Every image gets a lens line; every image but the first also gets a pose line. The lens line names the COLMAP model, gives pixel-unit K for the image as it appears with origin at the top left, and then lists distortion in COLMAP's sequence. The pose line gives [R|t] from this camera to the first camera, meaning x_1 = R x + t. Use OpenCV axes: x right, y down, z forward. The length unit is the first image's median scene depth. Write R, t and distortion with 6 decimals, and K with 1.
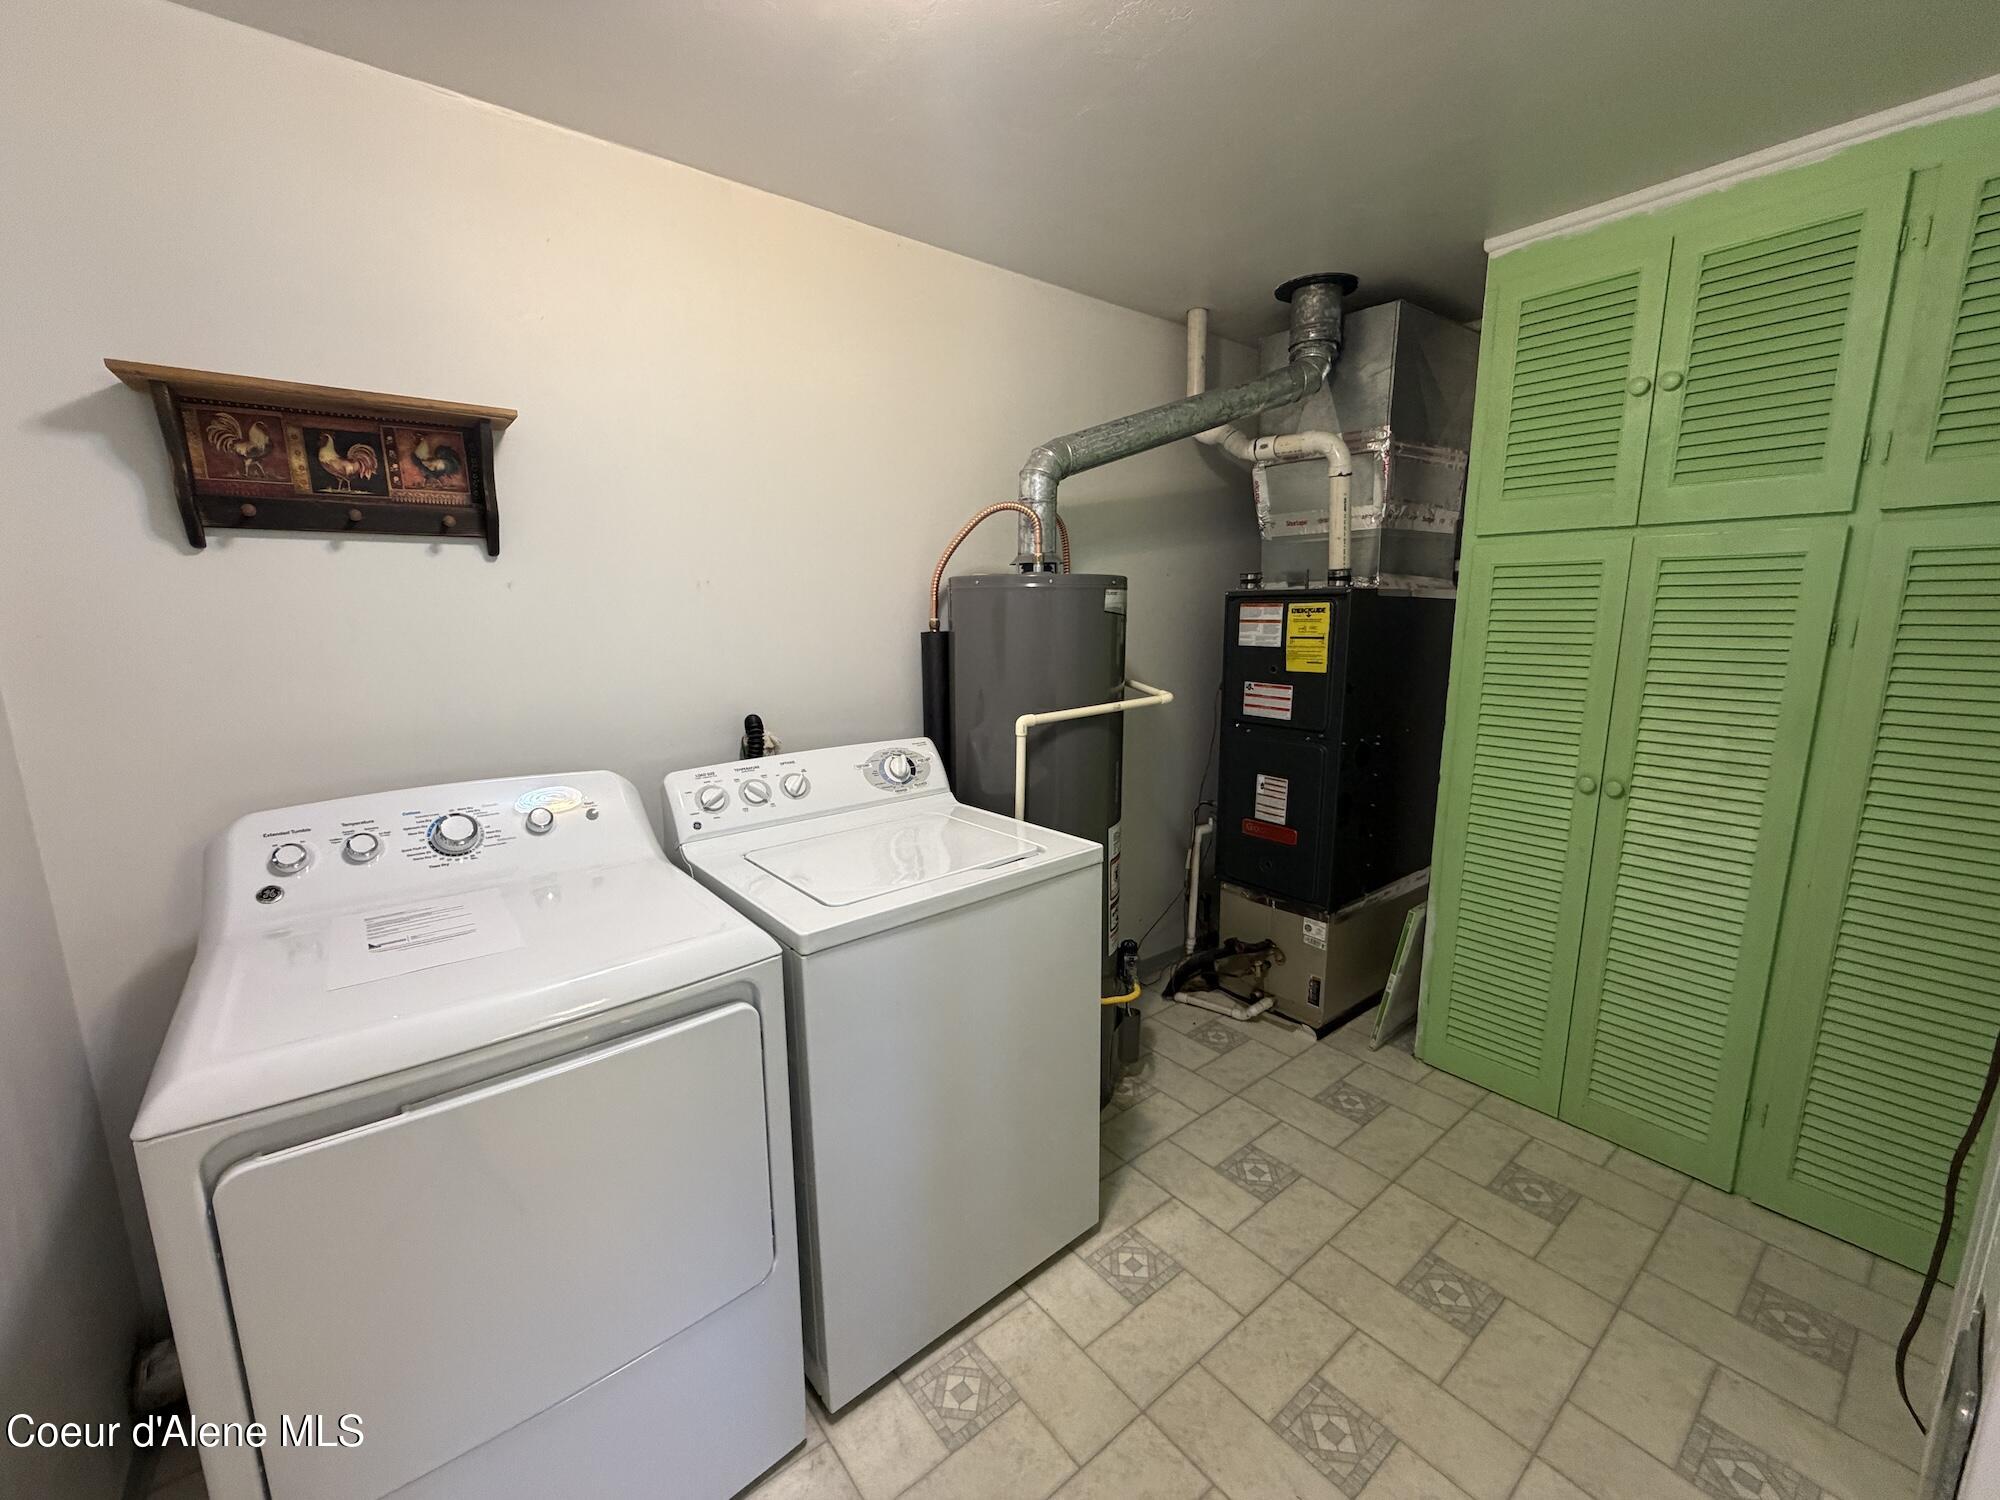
lens RADIAL K [[797.7, 0, 993.7], [0, 797.7, 751.3], [0, 0, 1]] dist [-0.000766, 0.000053]
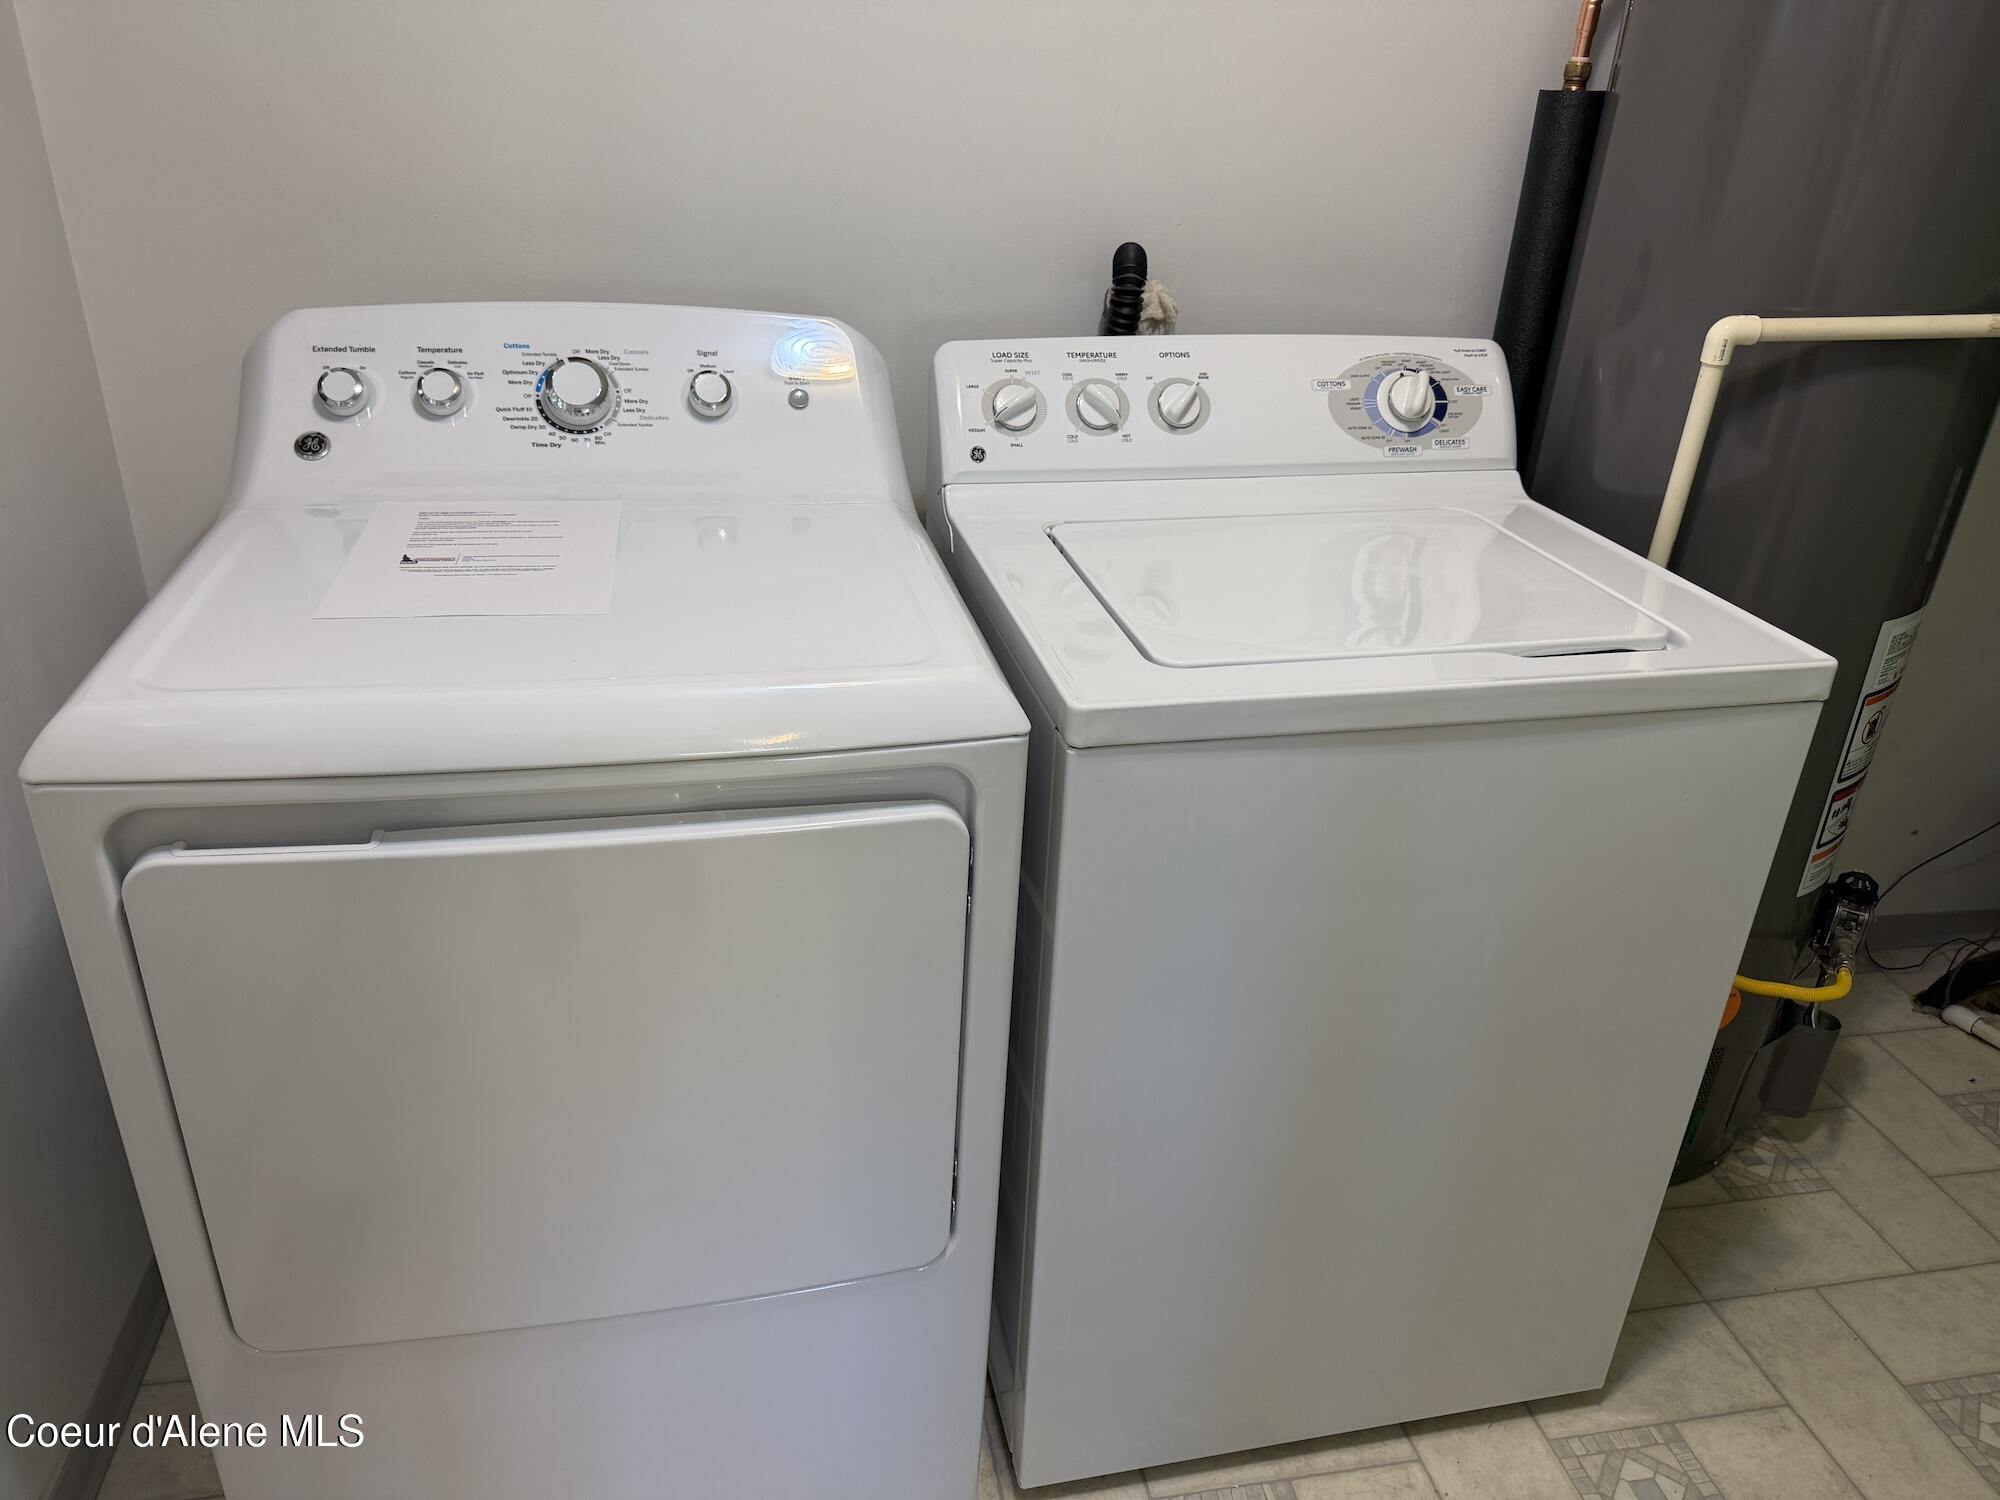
lens RADIAL K [[1419.9, 0, 1000.0], [0, 1419.9, 750.0], [0, 0, 1]] dist [0.061867, -0.078224]
pose [[0.889478, 0.246837, -0.384579, 0.044214], [-0.135591, 0.946226, 0.293721, 0.001231], [0.436400, -0.209113, 0.875115, 0.136120]]
